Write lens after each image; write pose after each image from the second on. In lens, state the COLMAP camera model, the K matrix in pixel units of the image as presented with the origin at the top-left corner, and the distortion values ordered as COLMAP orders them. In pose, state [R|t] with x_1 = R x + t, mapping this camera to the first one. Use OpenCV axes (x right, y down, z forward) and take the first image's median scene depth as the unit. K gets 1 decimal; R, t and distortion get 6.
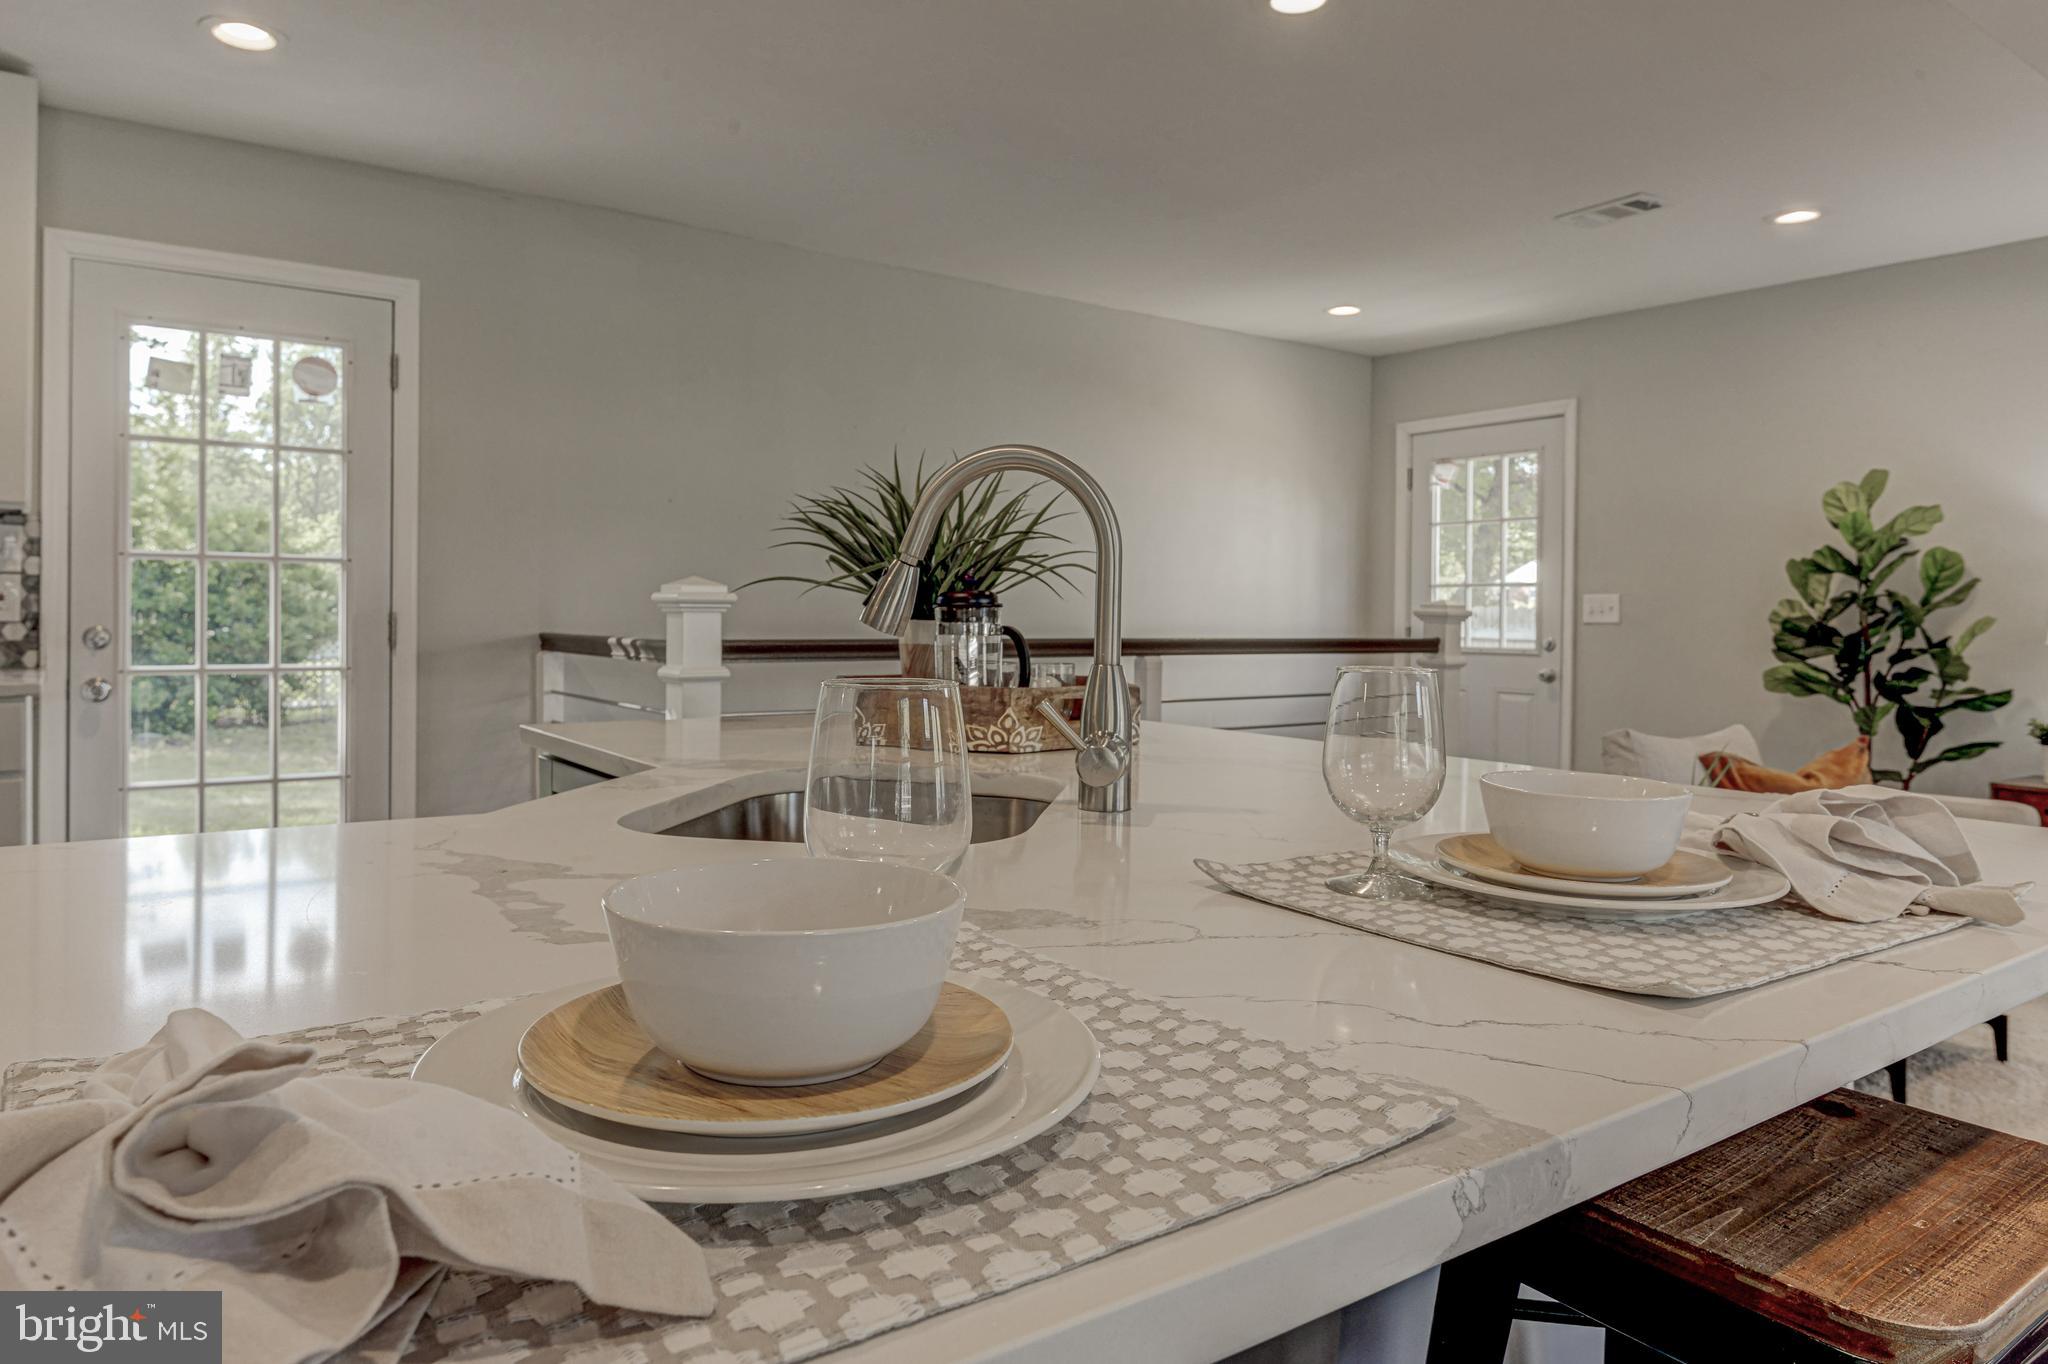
lens RADIAL K [[1302.2, 0, 1003.0], [0, 1302.2, 630.1], [0, 0, 1]] dist [-0.007258, -0.006989]
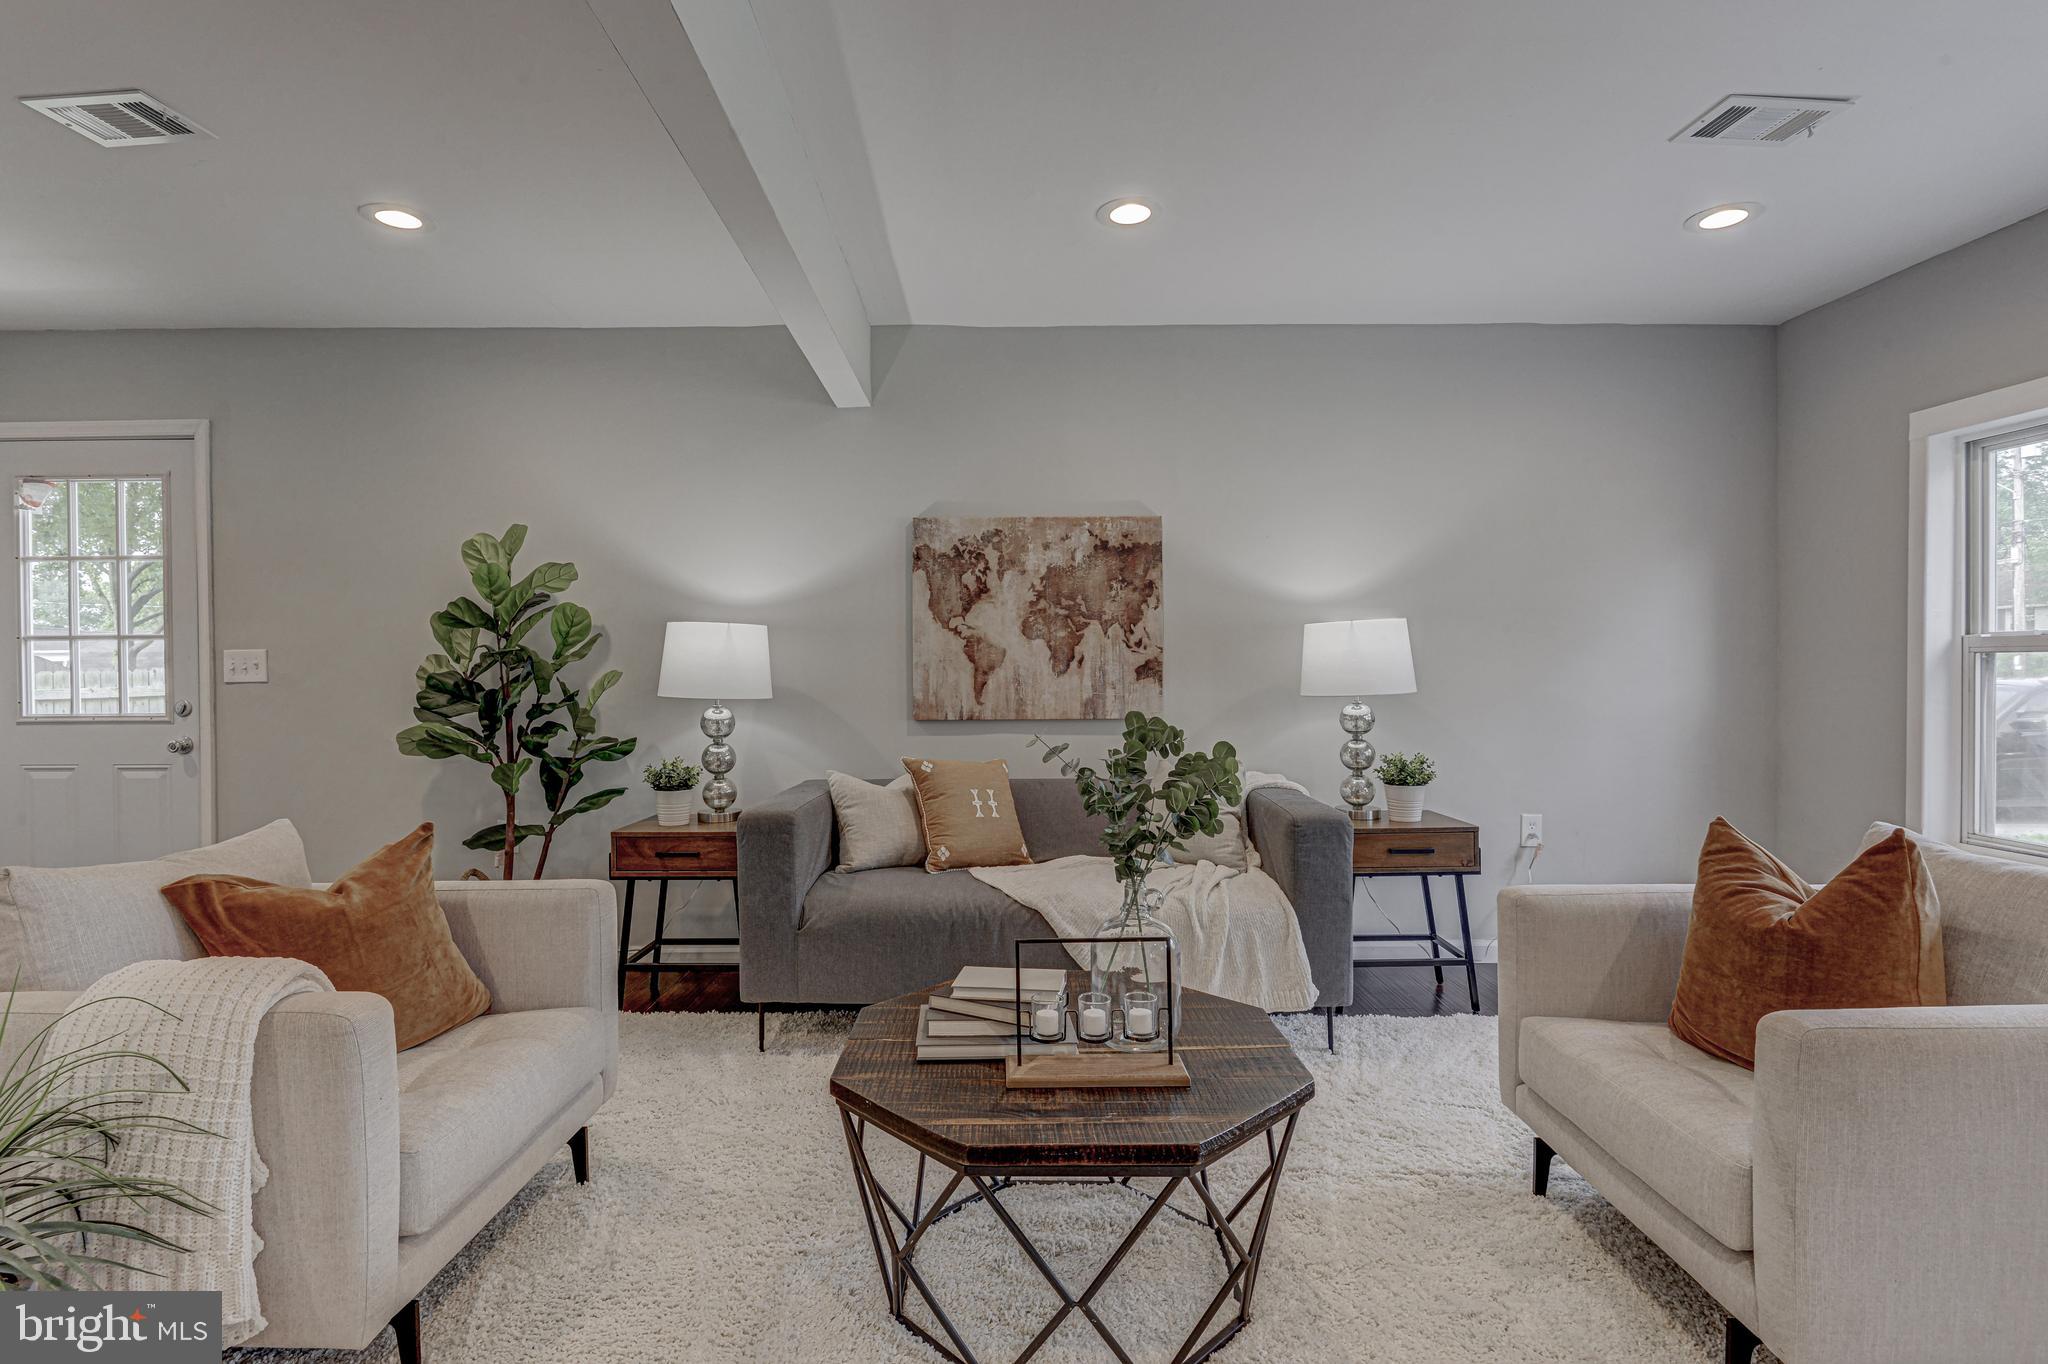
lens RADIAL K [[961.3, 0, 1003.1], [0, 961.3, 679.0], [0, 0, 1]] dist [-0.002770, -0.008256]
pose [[0.579330, -0.020653, 0.814831, 0.295579], [0.020950, 0.999726, 0.010445, -0.004622], [-0.814824, 0.011019, 0.579604, 0.275981]]
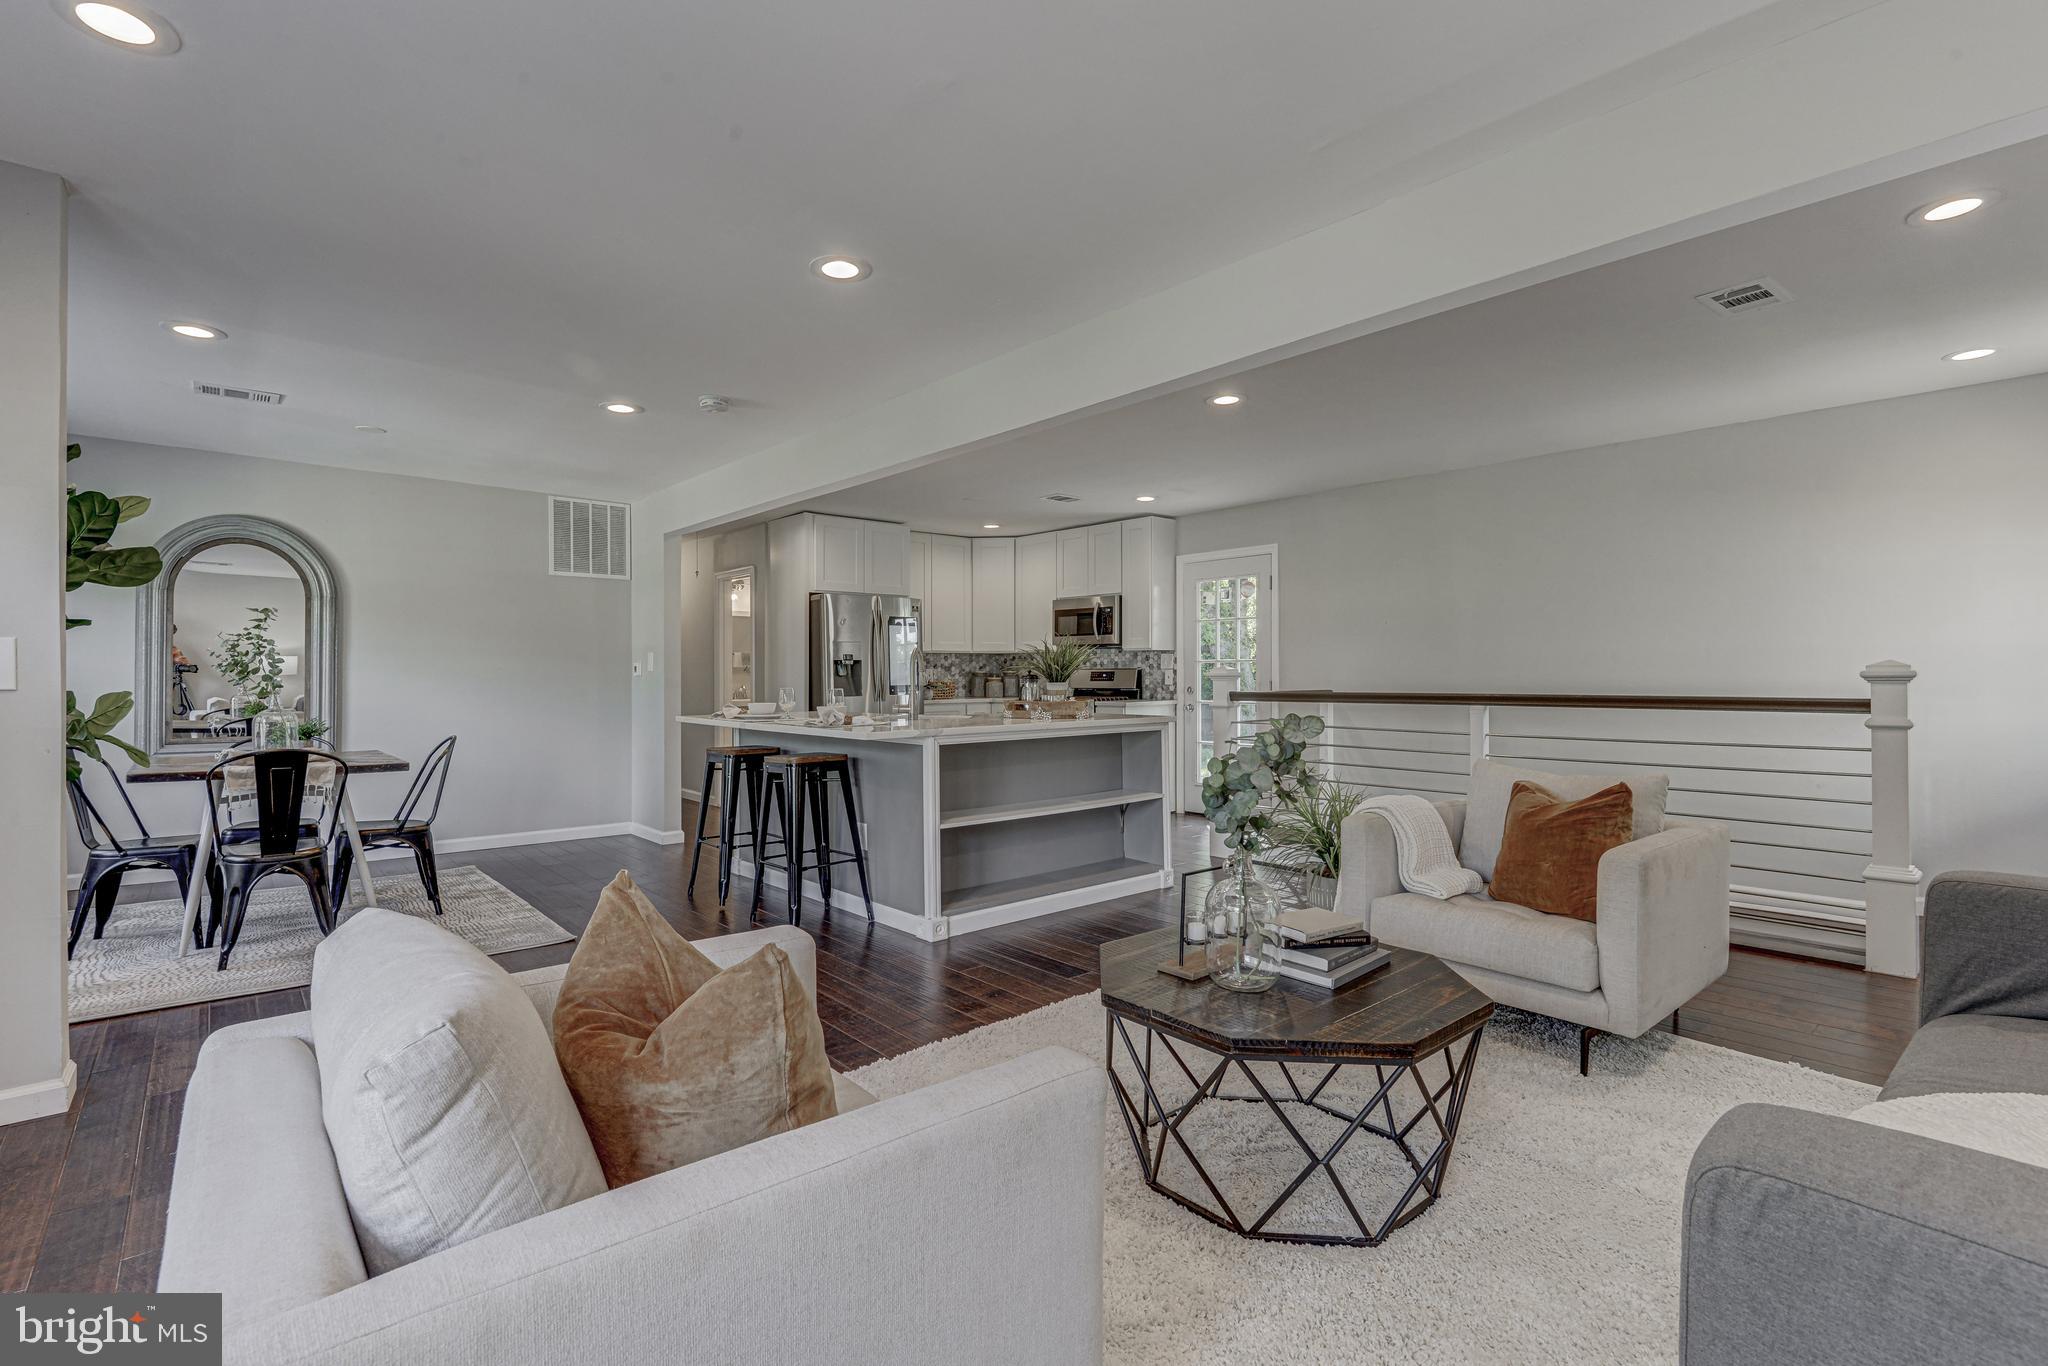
lens RADIAL K [[930.7, 0, 1008.1], [0, 930.7, 681.6], [0, 0, 1]] dist [0.003688, -0.005247]
pose [[0.096656, -0.006459, -0.995297, 1.088762], [-0.007182, 0.999948, -0.007187, 0.003599], [0.995292, 0.007843, 0.096604, 0.300859]]
